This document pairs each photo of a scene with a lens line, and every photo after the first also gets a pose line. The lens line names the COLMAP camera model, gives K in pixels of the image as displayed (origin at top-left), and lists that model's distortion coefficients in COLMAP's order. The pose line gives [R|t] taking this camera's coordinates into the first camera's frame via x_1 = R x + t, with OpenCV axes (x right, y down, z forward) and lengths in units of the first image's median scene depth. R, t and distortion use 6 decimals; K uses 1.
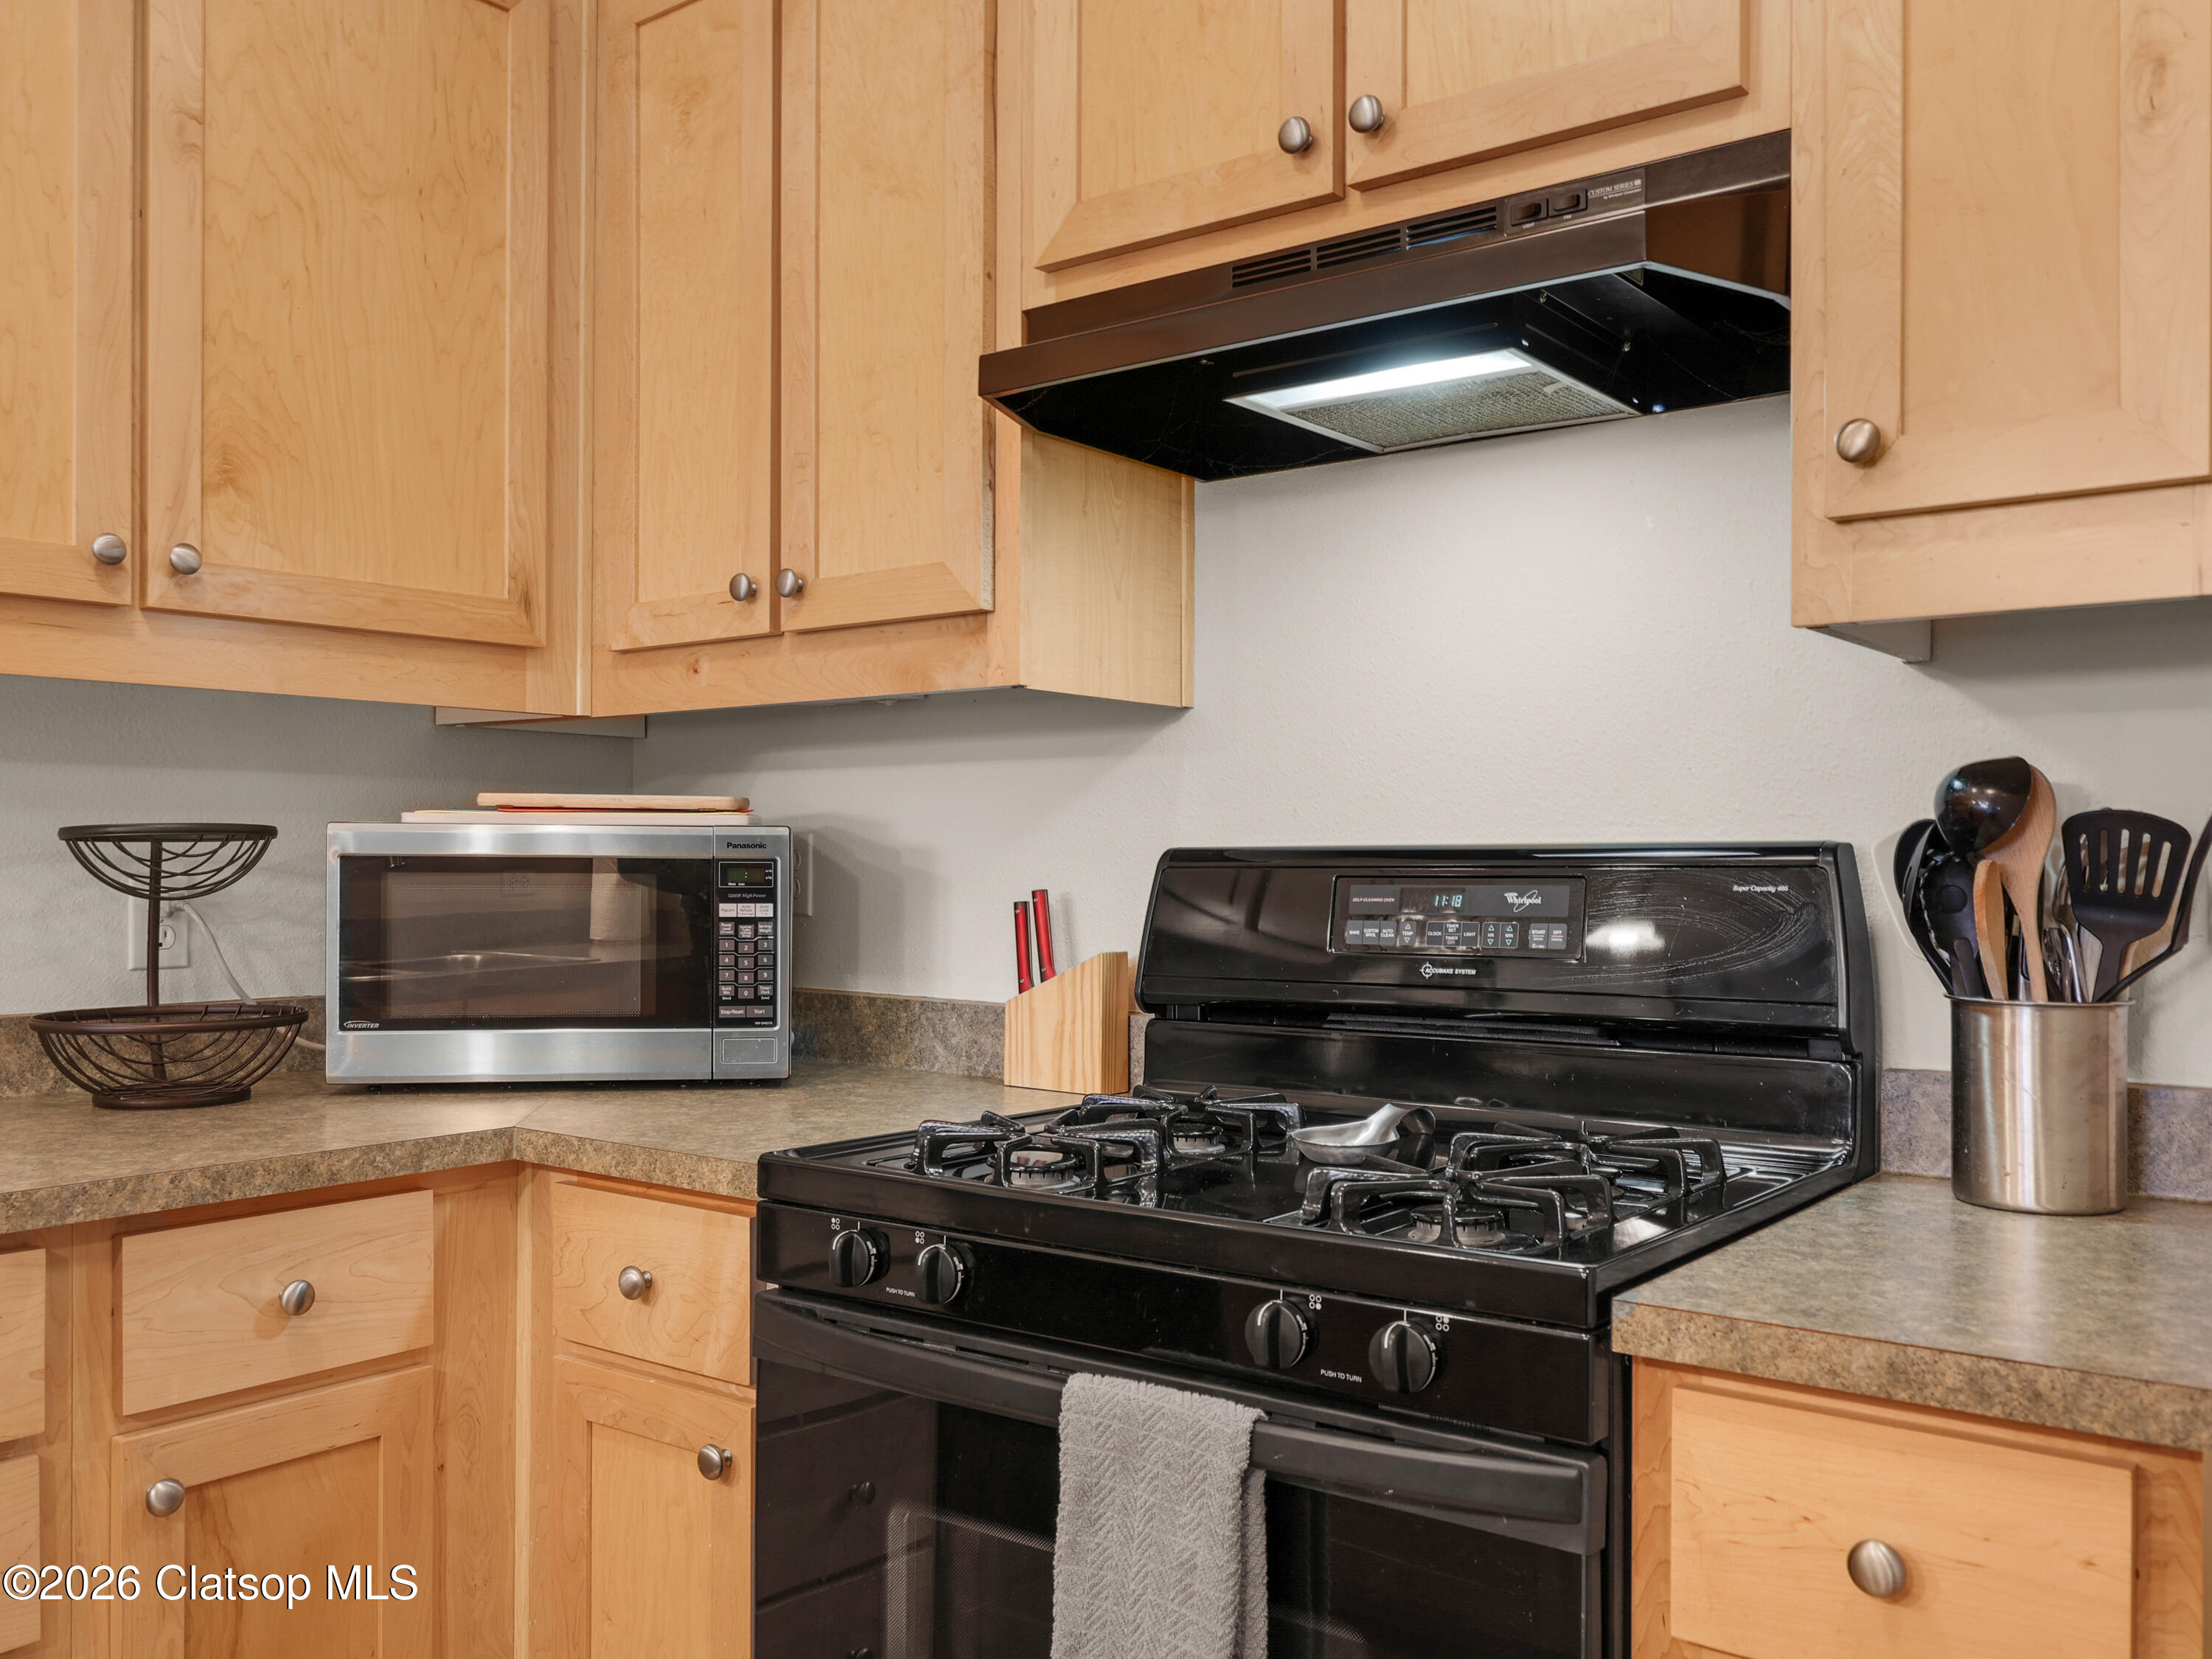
lens RADIAL K [[1868.8, 0, 1110.6], [0, 1868.8, 862.3], [0, 0, 1]] dist [0.007602, 0.008328]
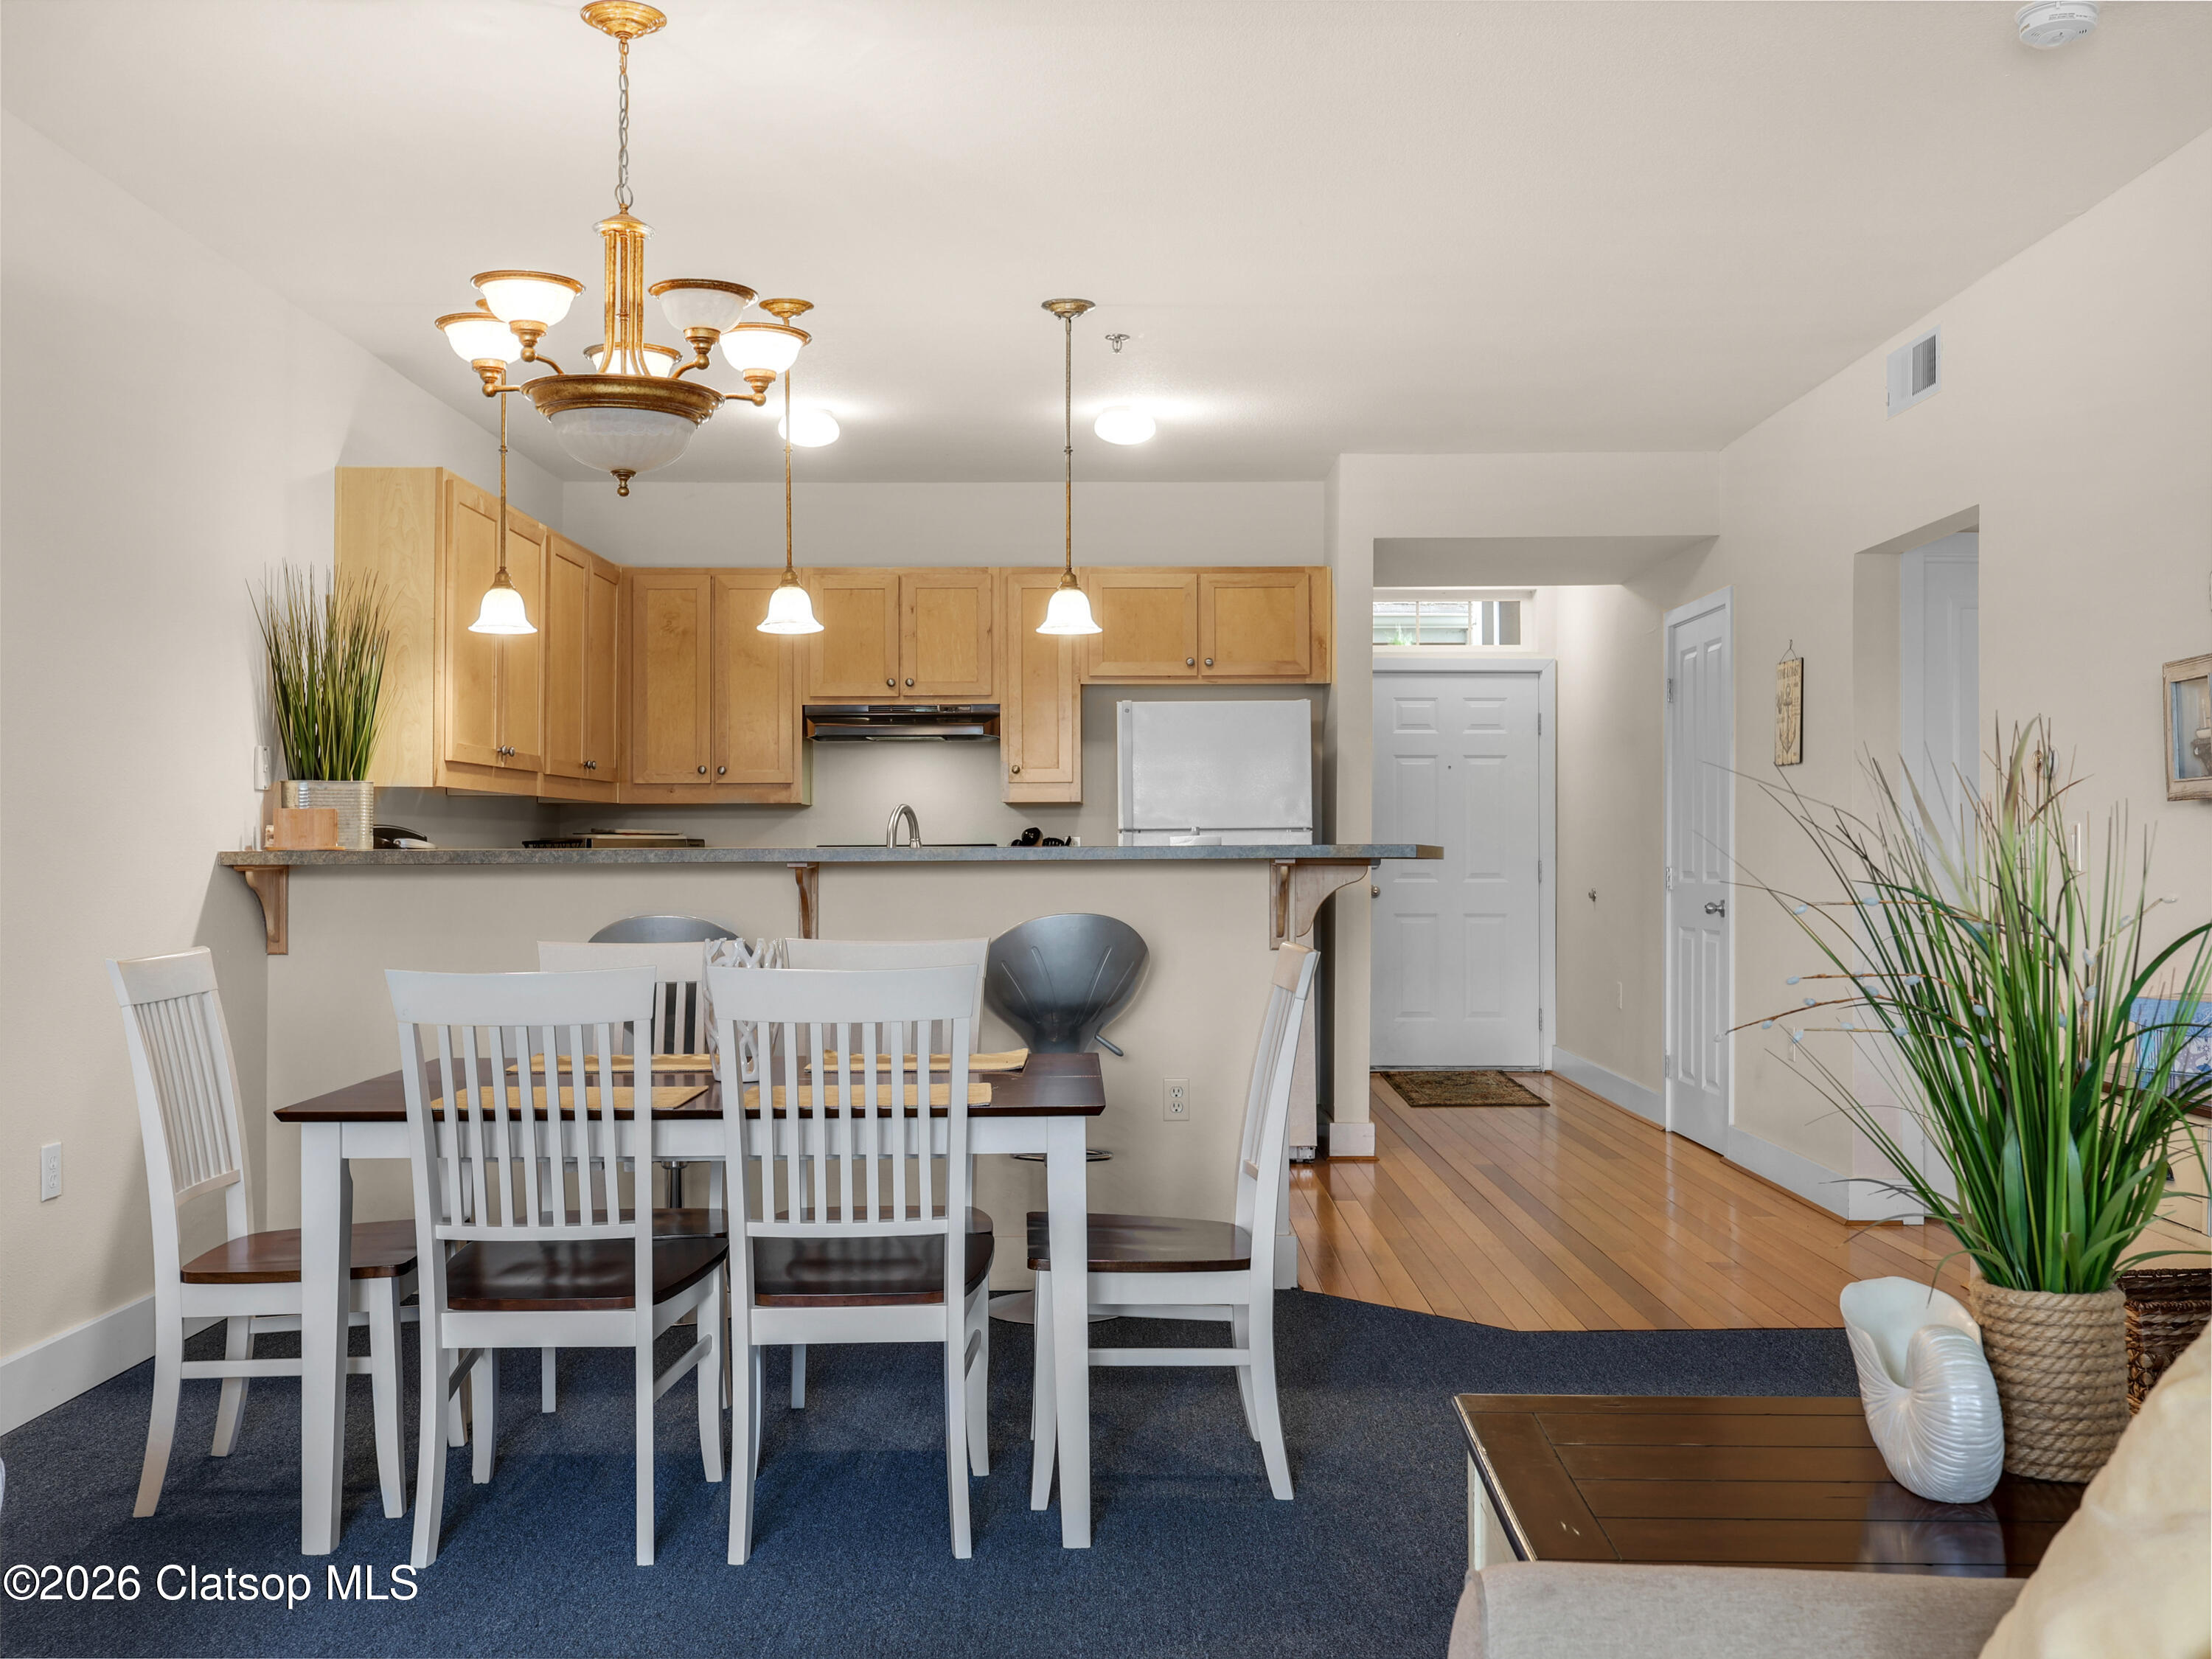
lens RADIAL K [[2051.0, 0, 1106.0], [0, 2051.0, 829.5], [0, 0, 1]] dist [0.011029, -0.001051]
pose [[0.788008, 0.000653, 0.615664, -1.969716], [0.005960, 0.999944, -0.008689, 0.000050], [-0.615636, 0.010517, 0.787961, -2.475032]]
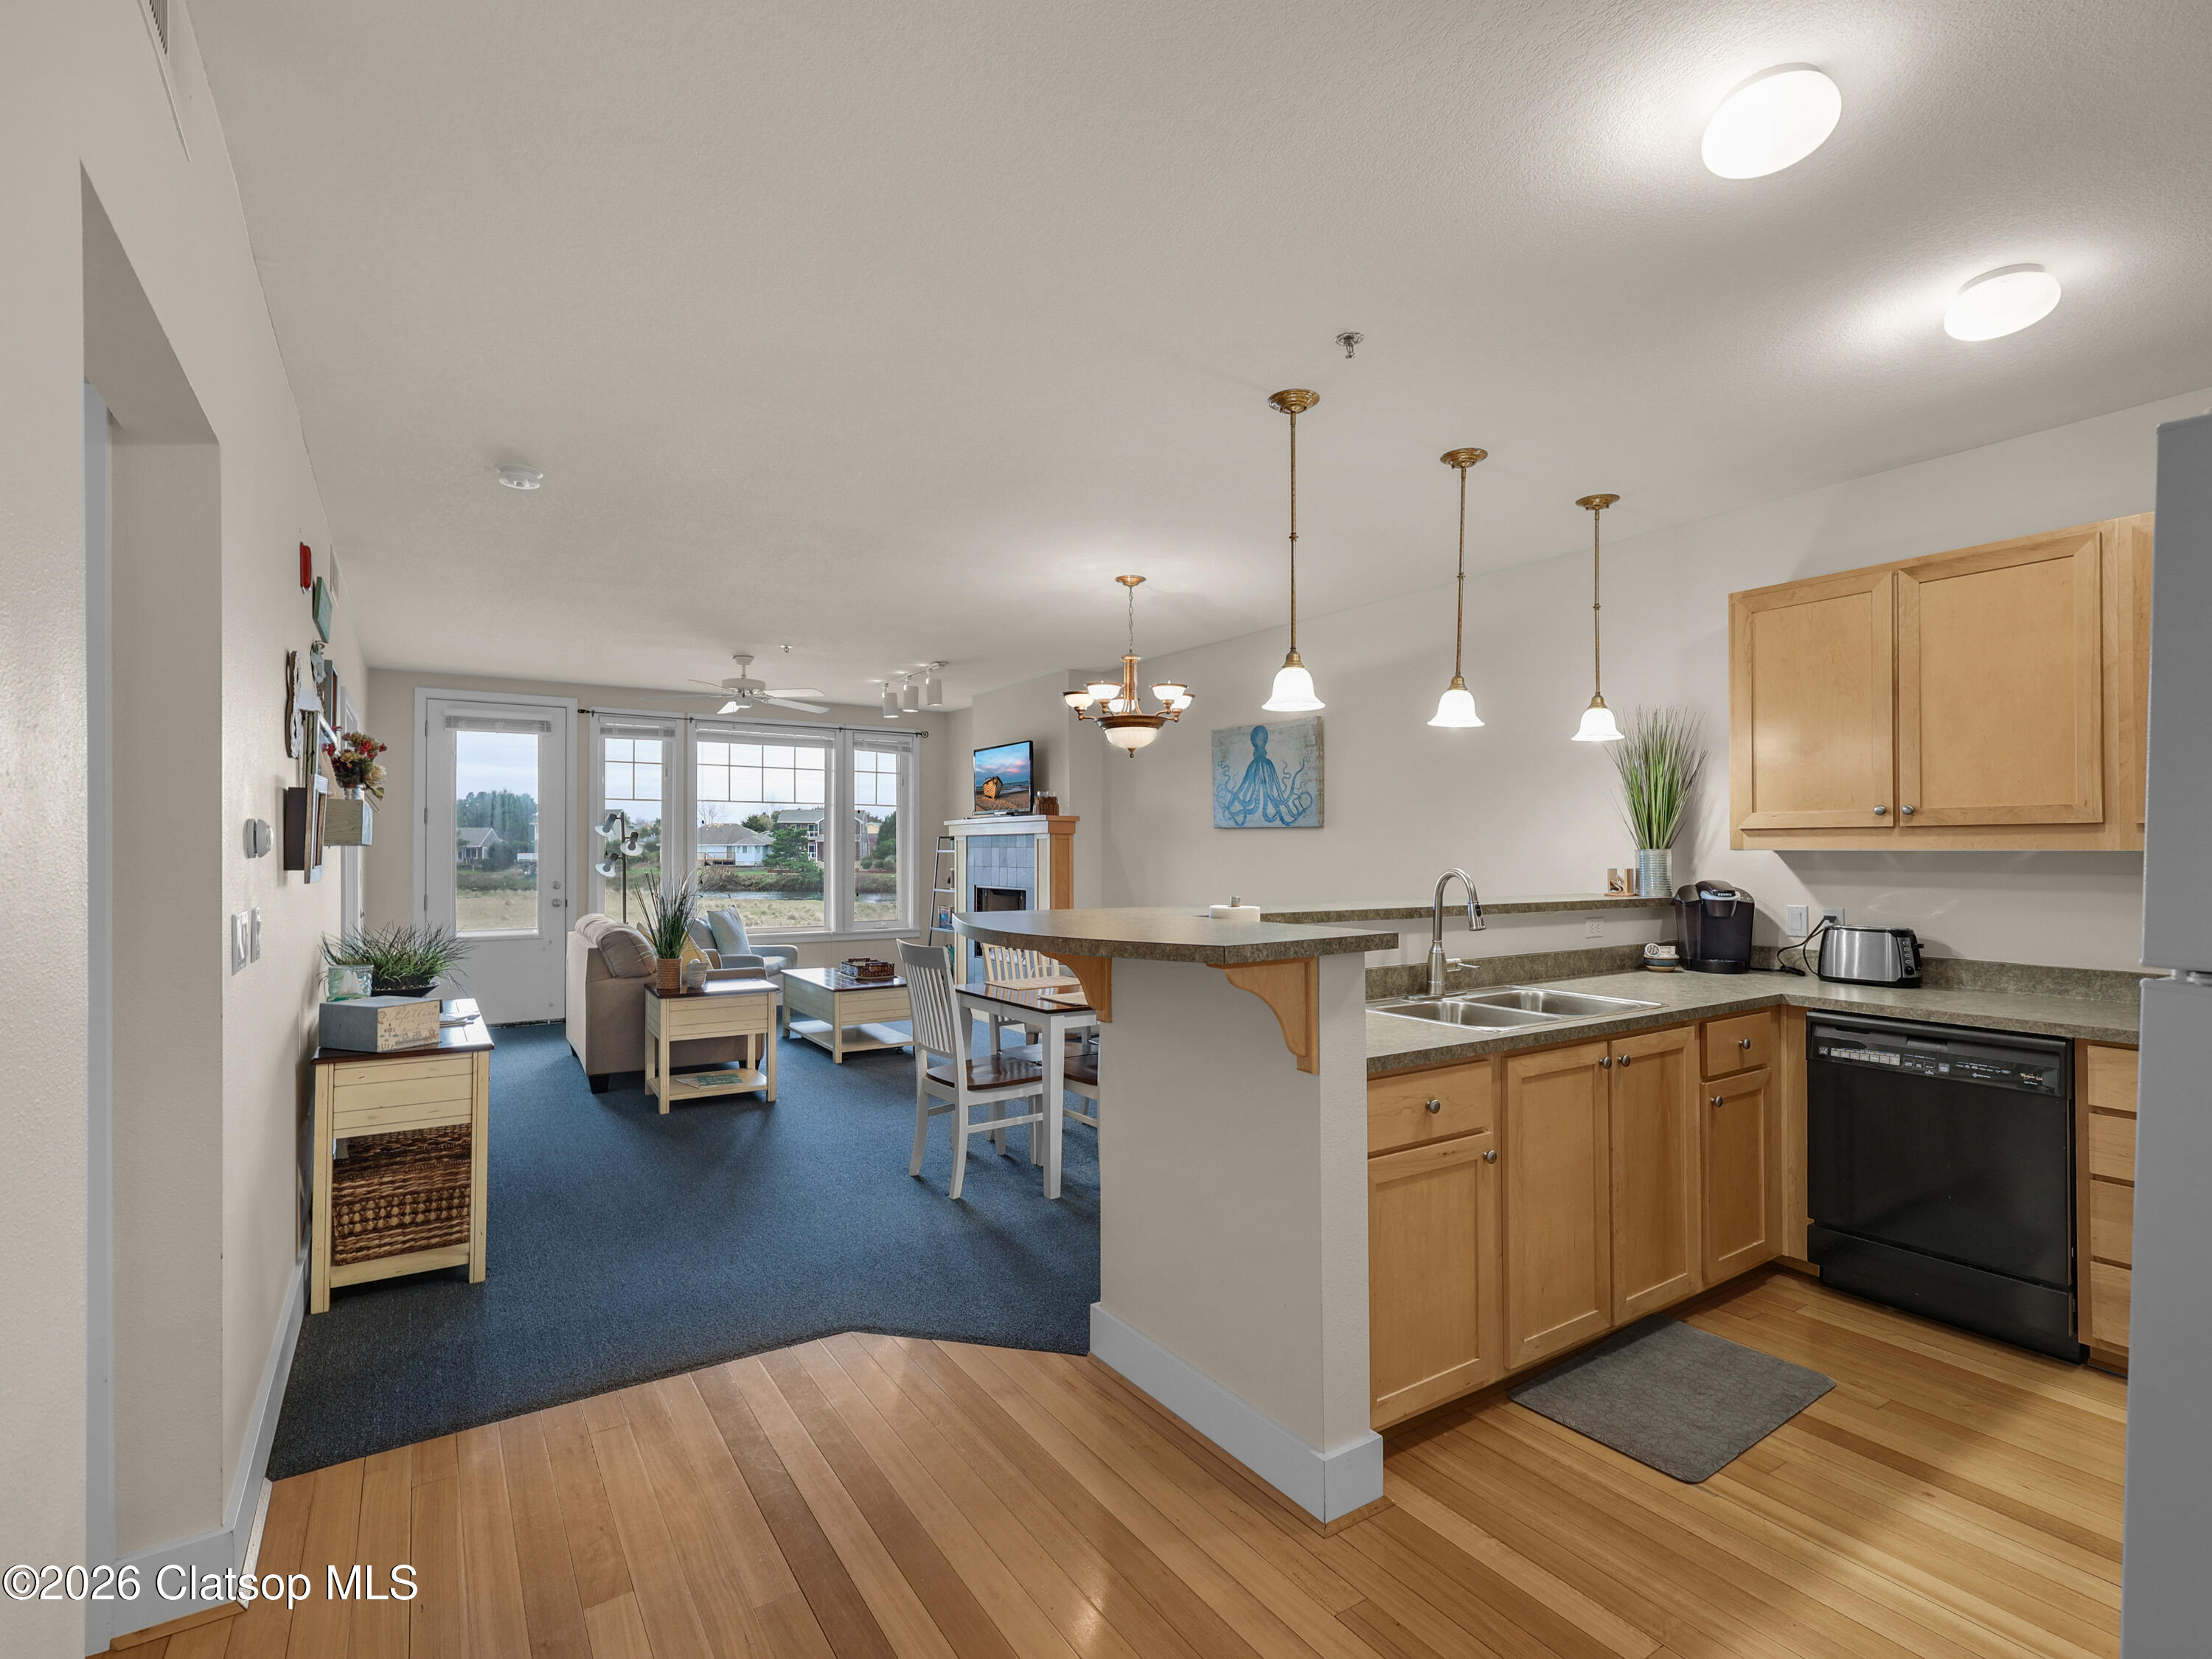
lens RADIAL K [[1069.4, 0, 1106.0], [0, 1069.4, 829.5], [0, 0, 1]] dist [0.001327, -0.000385]
pose [[-0.313447, -0.020861, -0.949377, 1.149229], [-0.004929, 0.999781, -0.020341, -0.082678], [0.949593, -0.001696, -0.313481, -0.104236]]
